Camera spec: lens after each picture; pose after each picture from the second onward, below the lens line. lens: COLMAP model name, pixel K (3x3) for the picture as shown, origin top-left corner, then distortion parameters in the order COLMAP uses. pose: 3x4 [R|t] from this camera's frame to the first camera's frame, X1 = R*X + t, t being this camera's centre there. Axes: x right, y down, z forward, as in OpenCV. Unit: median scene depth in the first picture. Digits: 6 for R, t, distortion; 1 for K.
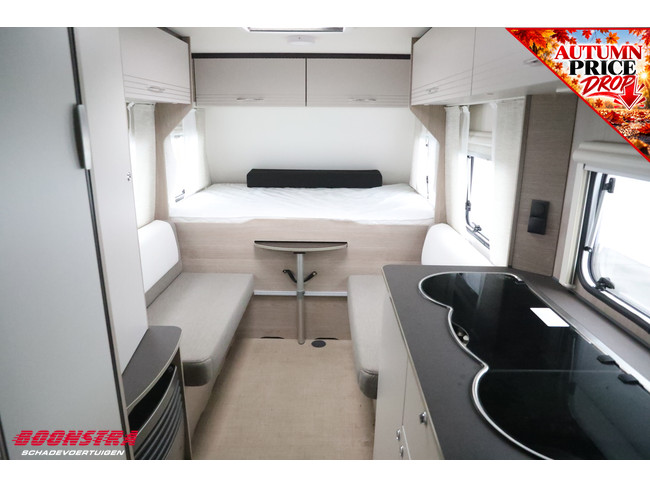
lens RADIAL K [[450.9, 0, 325.0], [0, 450.9, 243.5], [0, 0, 1]] dist [-0.094905, 0.001517]
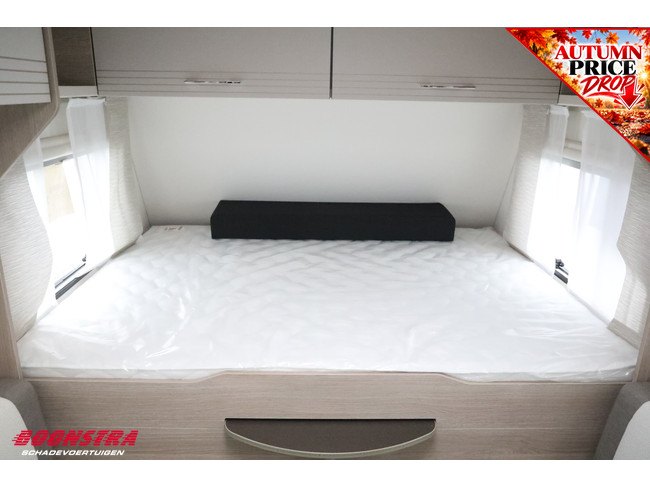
lens RADIAL K [[500.6, 0, 325.0], [0, 500.6, 243.5], [0, 0, 1]] dist [-0.104008, 0.118264]
pose [[0.999156, -0.001491, 0.041053, -0.078121], [0.000237, 0.999534, 0.030537, -0.185838], [-0.041079, -0.030502, 0.998690, 0.514757]]
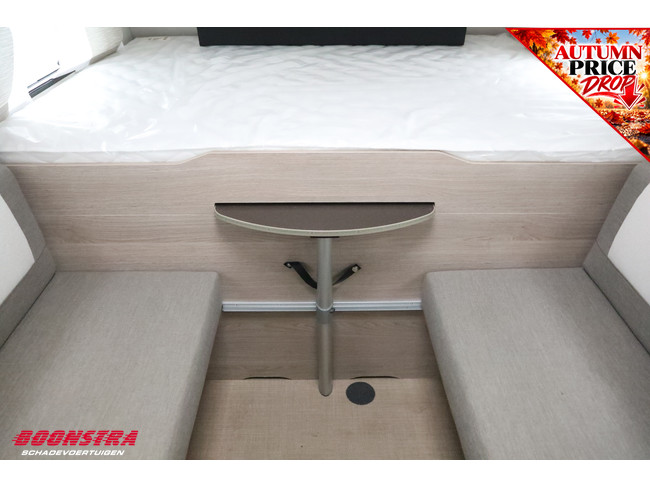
lens RADIAL K [[500.6, 0, 325.0], [0, 500.6, 243.5], [0, 0, 1]] dist [-0.104008, 0.118264]
pose [[0.999526, -0.021743, 0.021775, -0.063903], [0.014075, 0.952302, 0.304831, -0.107581], [-0.027364, -0.304381, 0.952157, 0.535621]]
